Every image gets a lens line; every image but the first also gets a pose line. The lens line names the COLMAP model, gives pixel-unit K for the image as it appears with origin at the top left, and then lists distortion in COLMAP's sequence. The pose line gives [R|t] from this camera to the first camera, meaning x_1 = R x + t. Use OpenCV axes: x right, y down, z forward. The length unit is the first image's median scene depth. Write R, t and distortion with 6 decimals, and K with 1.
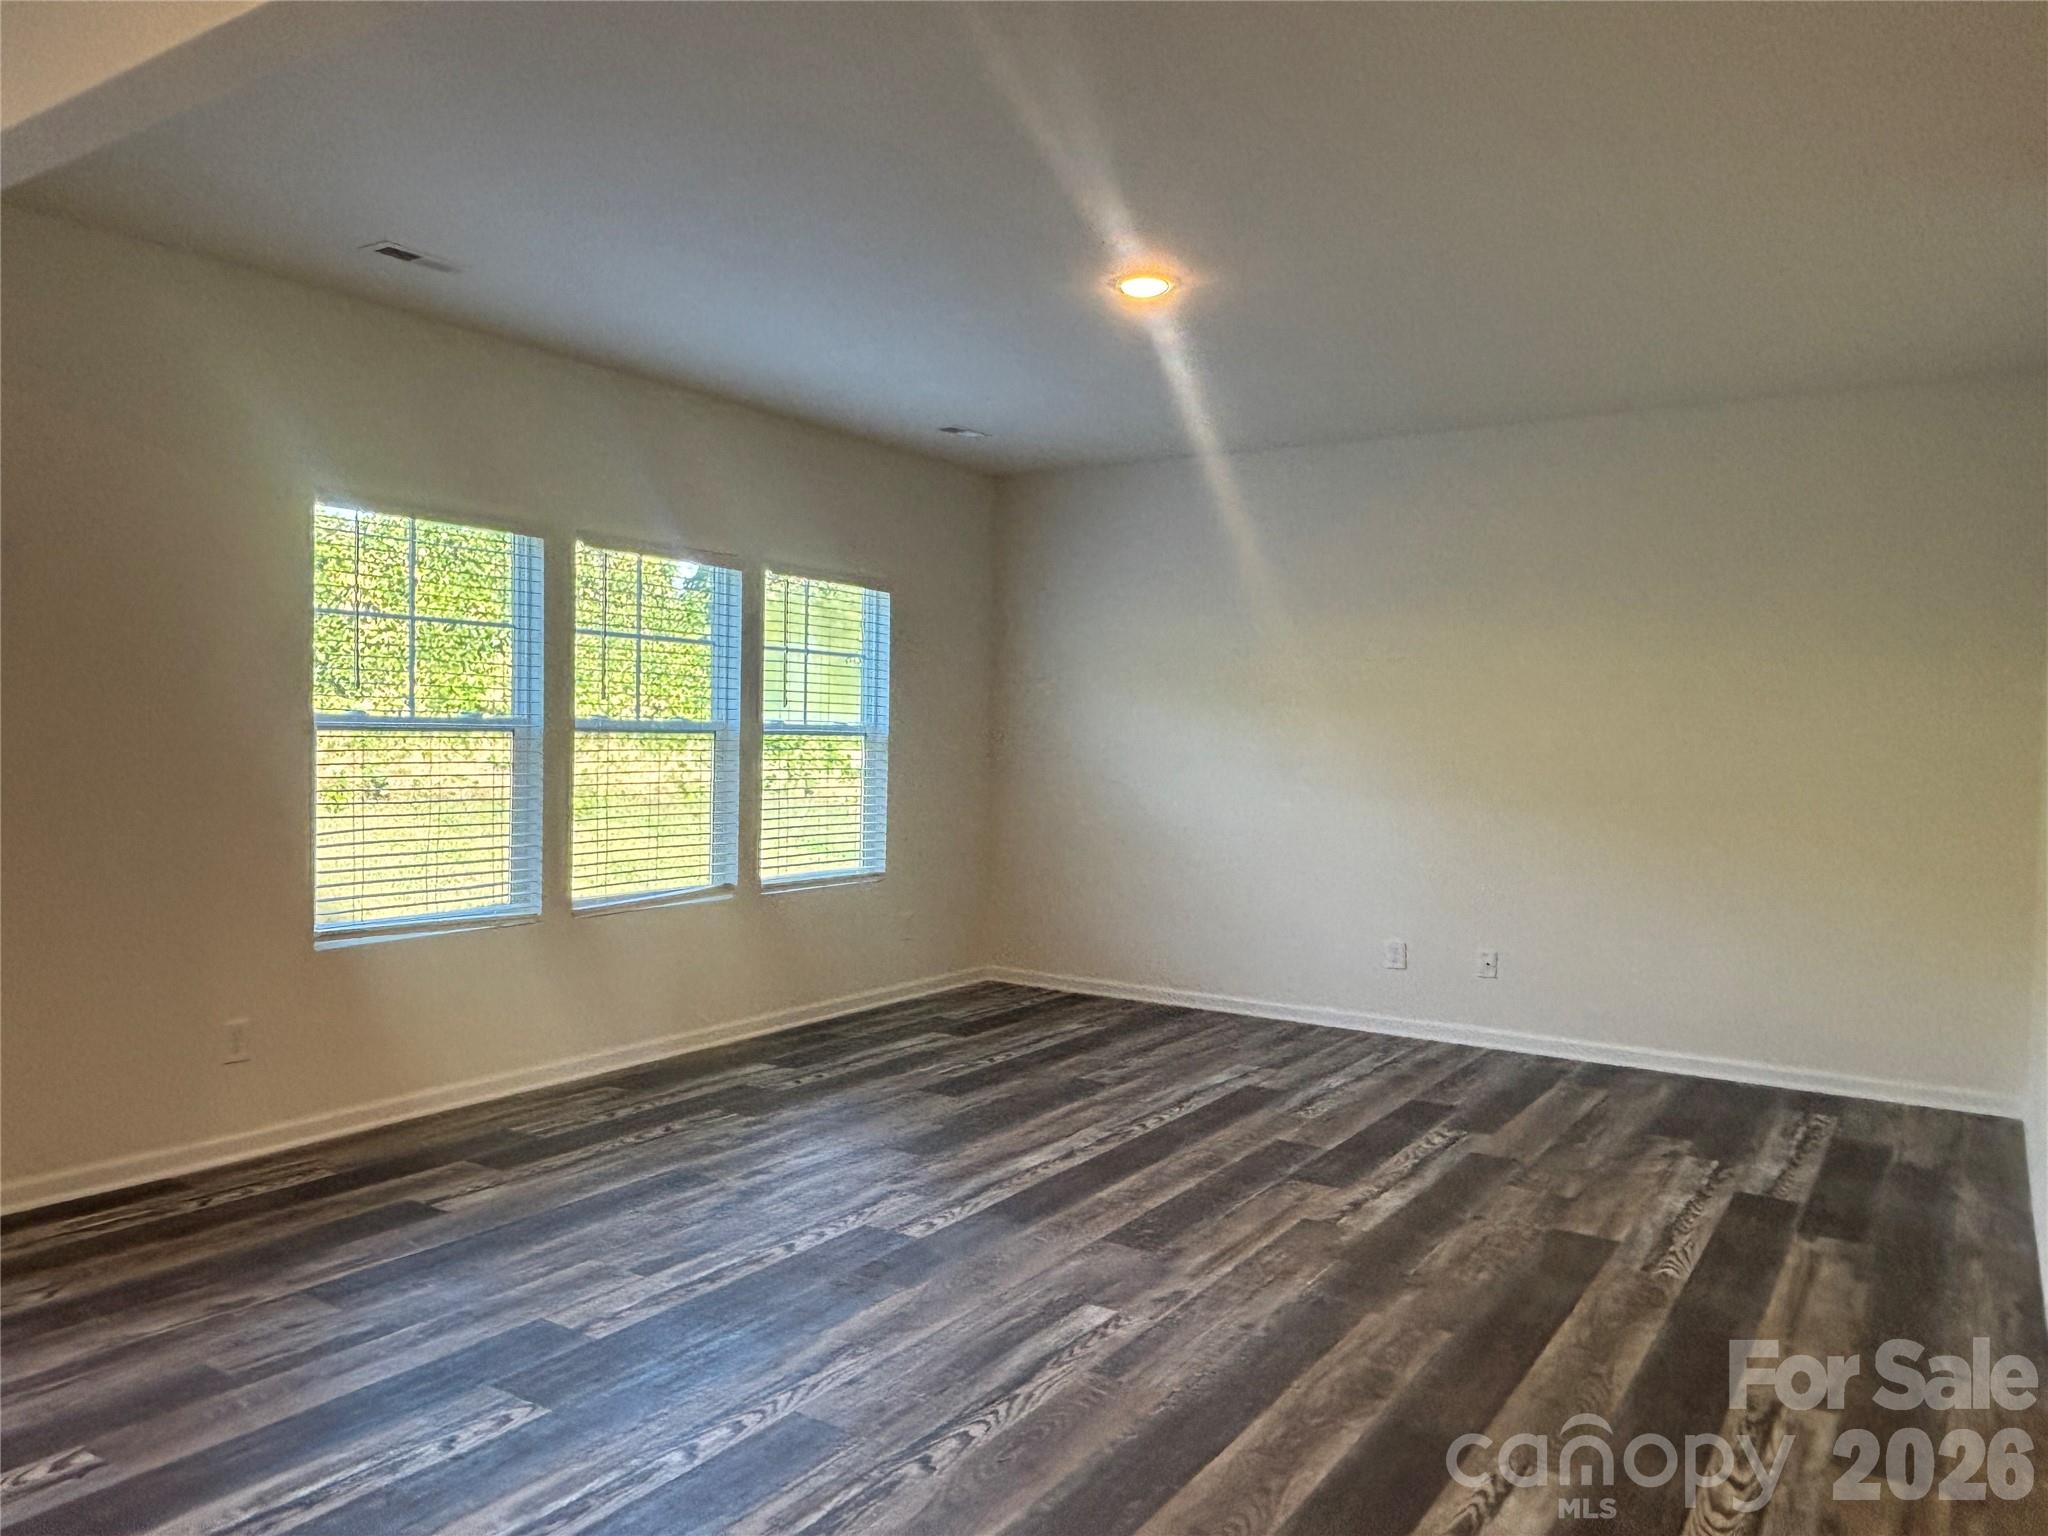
lens RADIAL K [[1442.4, 0, 1015.8], [0, 1442.4, 774.4], [0, 0, 1]] dist [0.006659, -0.012054]
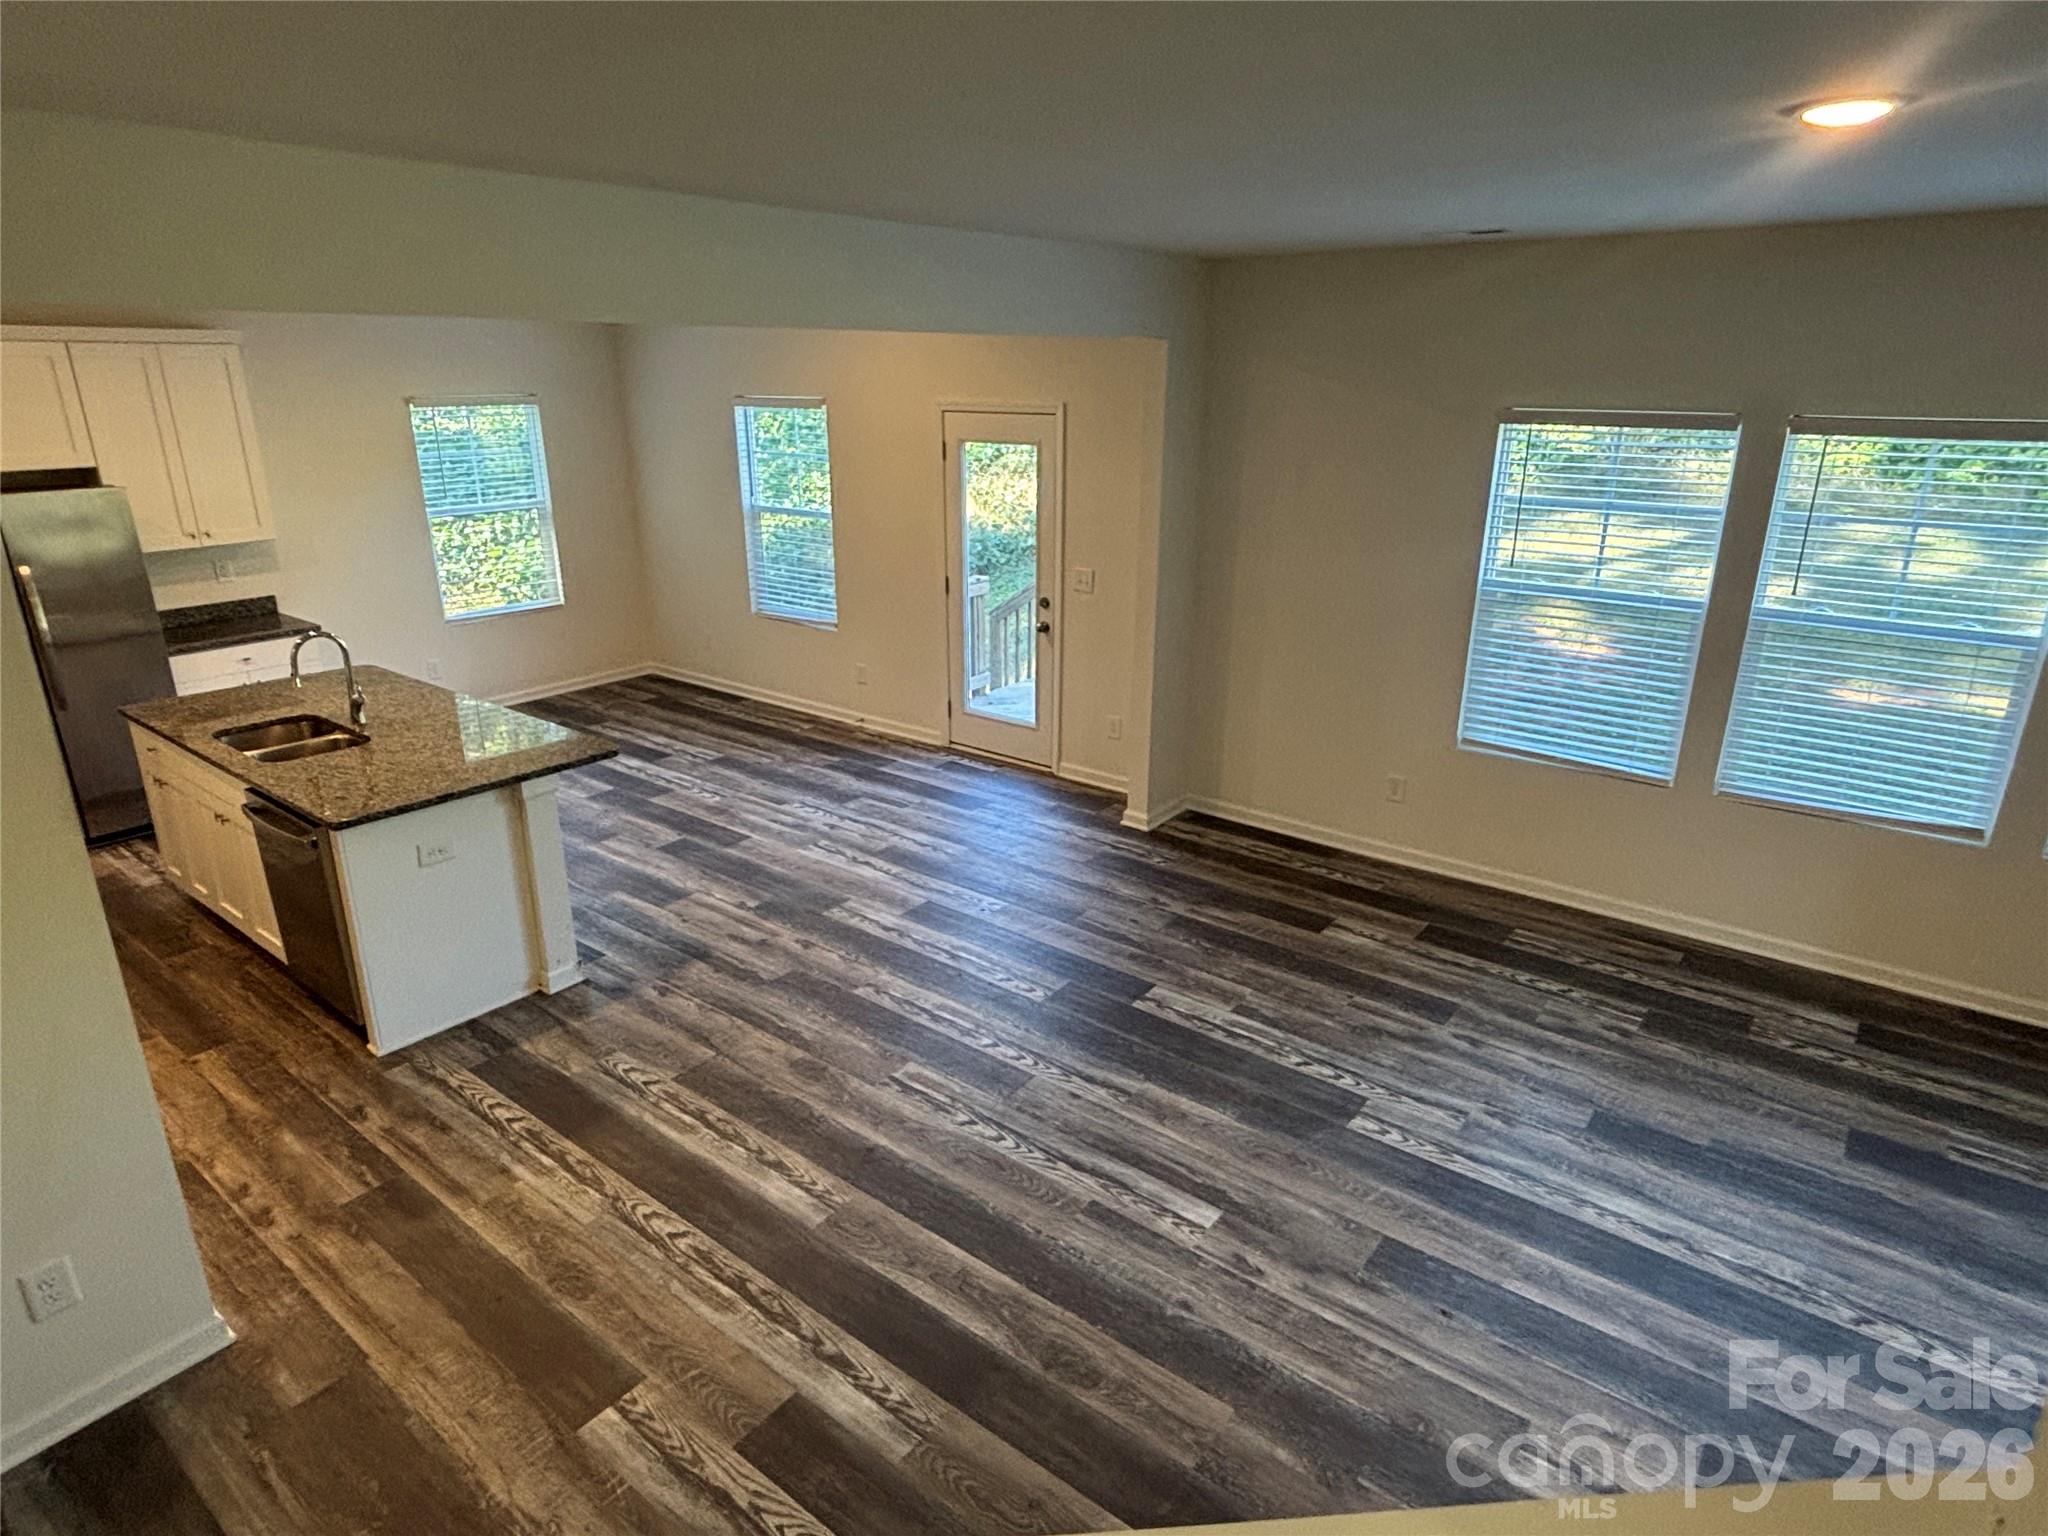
lens RADIAL K [[1141.9, 0, 1014.6], [0, 1141.9, 766.4], [0, 0, 1]] dist [0.012013, -0.004301]
pose [[-0.078937, 0.310138, -0.947409, 0.702470], [-0.031773, 0.949109, 0.313342, -0.227018], [0.996373, 0.054836, -0.065066, 0.723422]]
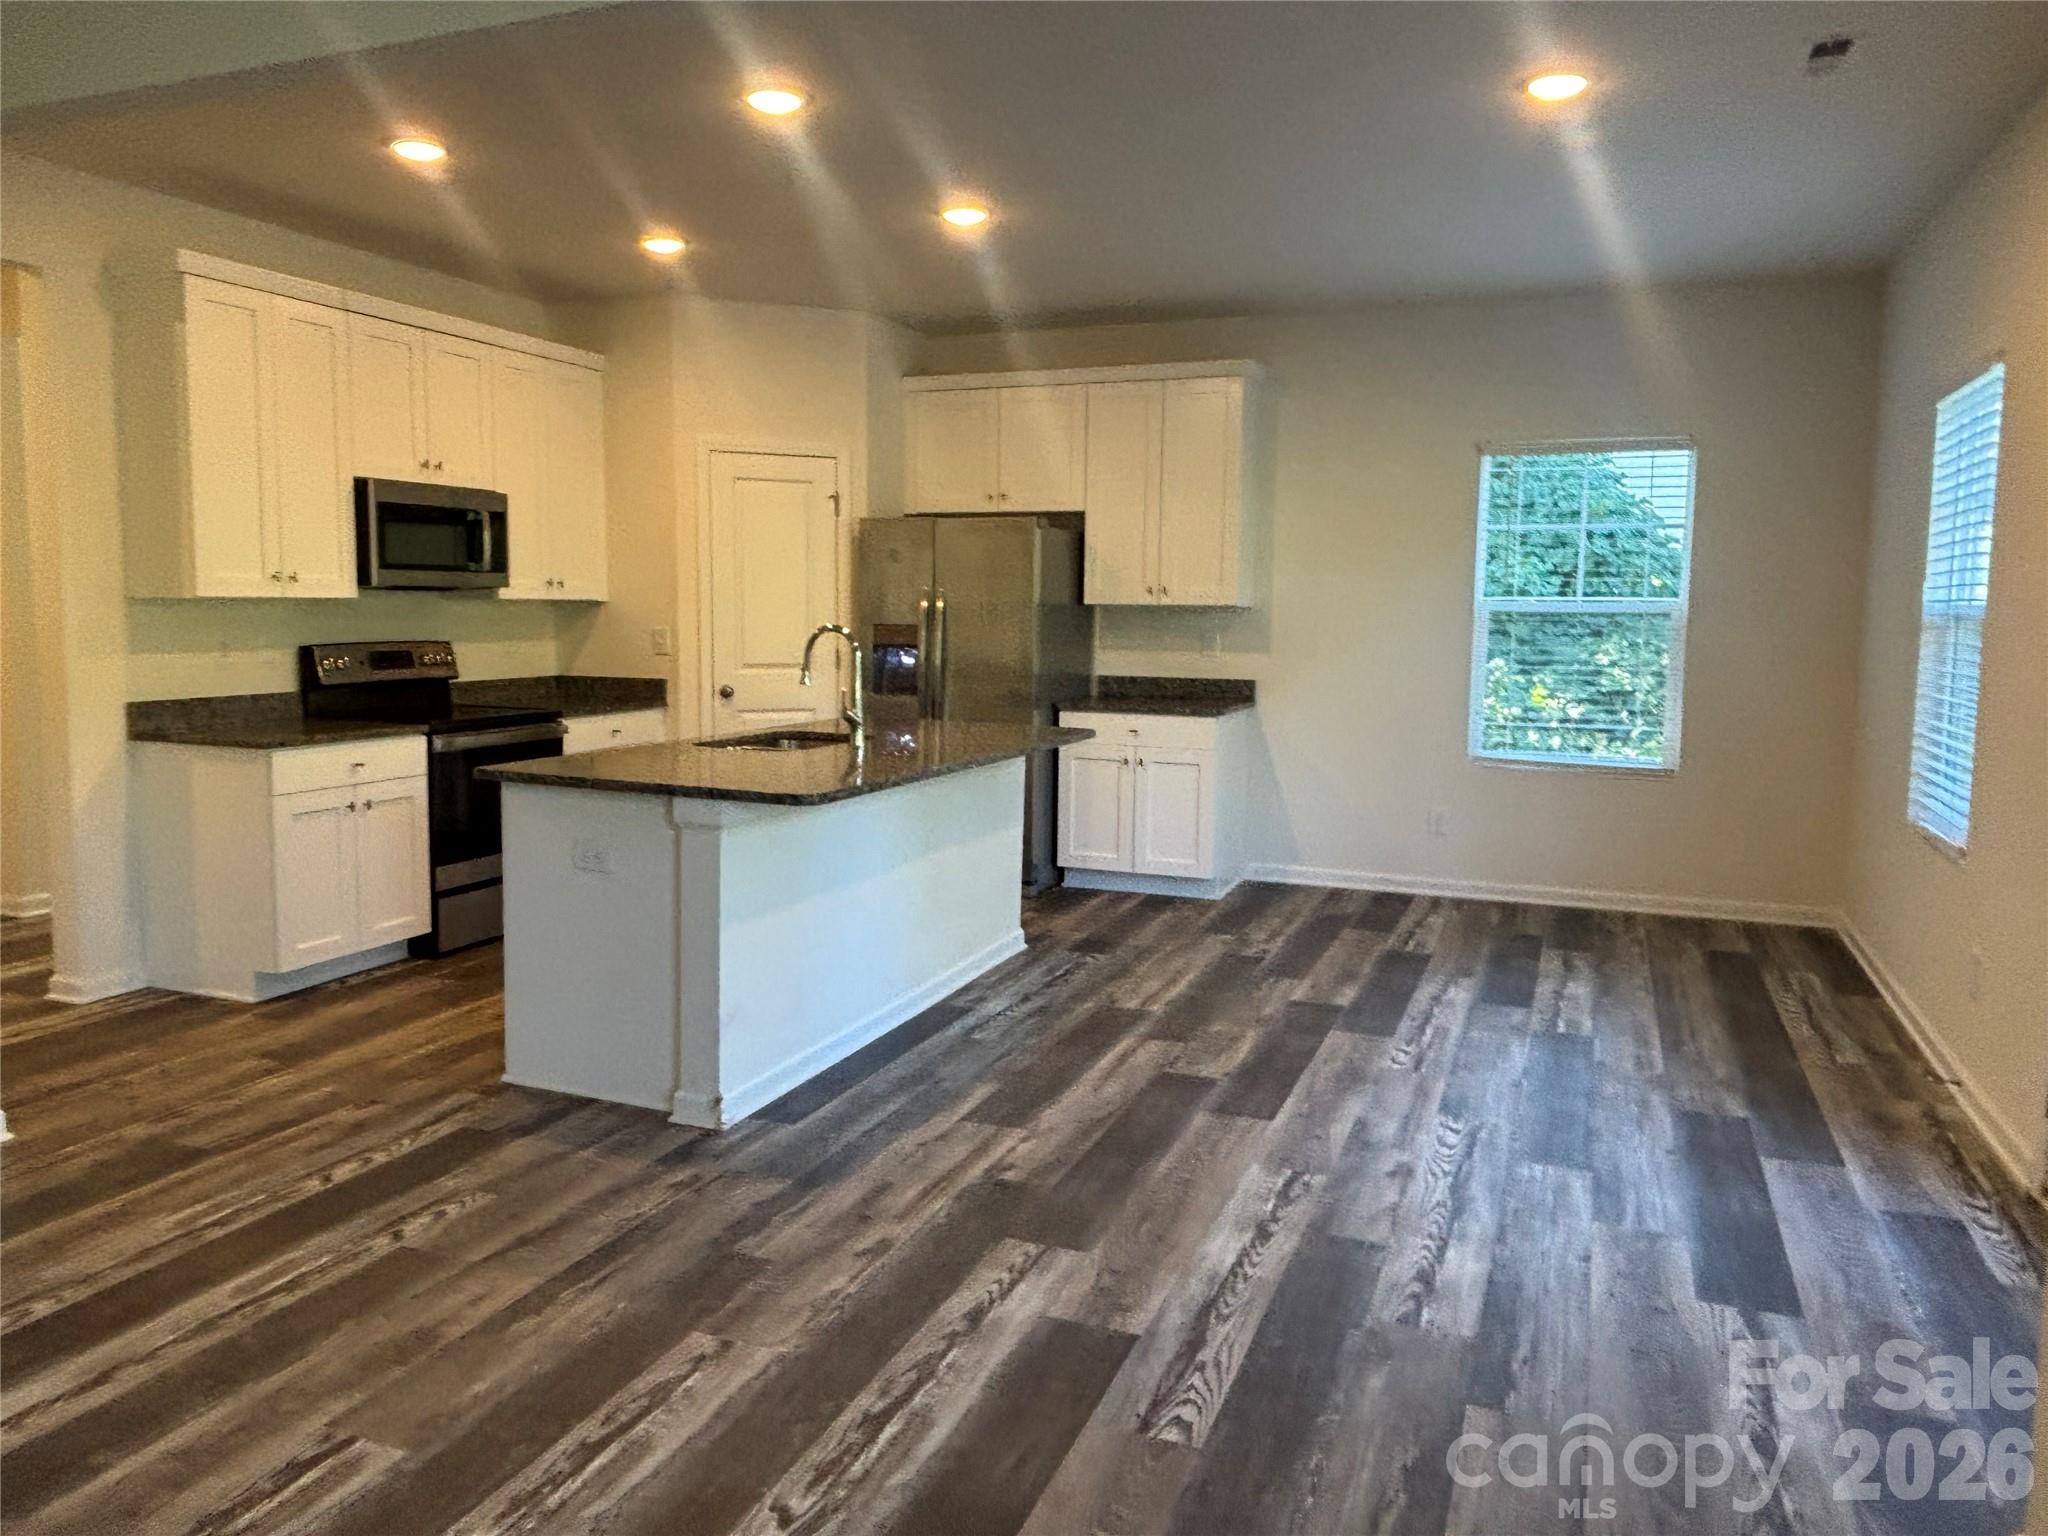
lens RADIAL K [[1442.4, 0, 1029.1], [0, 1442.4, 761.5], [0, 0, 1]] dist [0.006659, -0.012054]
pose [[-0.976843, -0.003416, -0.213929, -0.237833], [-0.033956, 0.989675, 0.139248, -0.040761], [0.211244, 0.143287, -0.966874, 1.142777]]
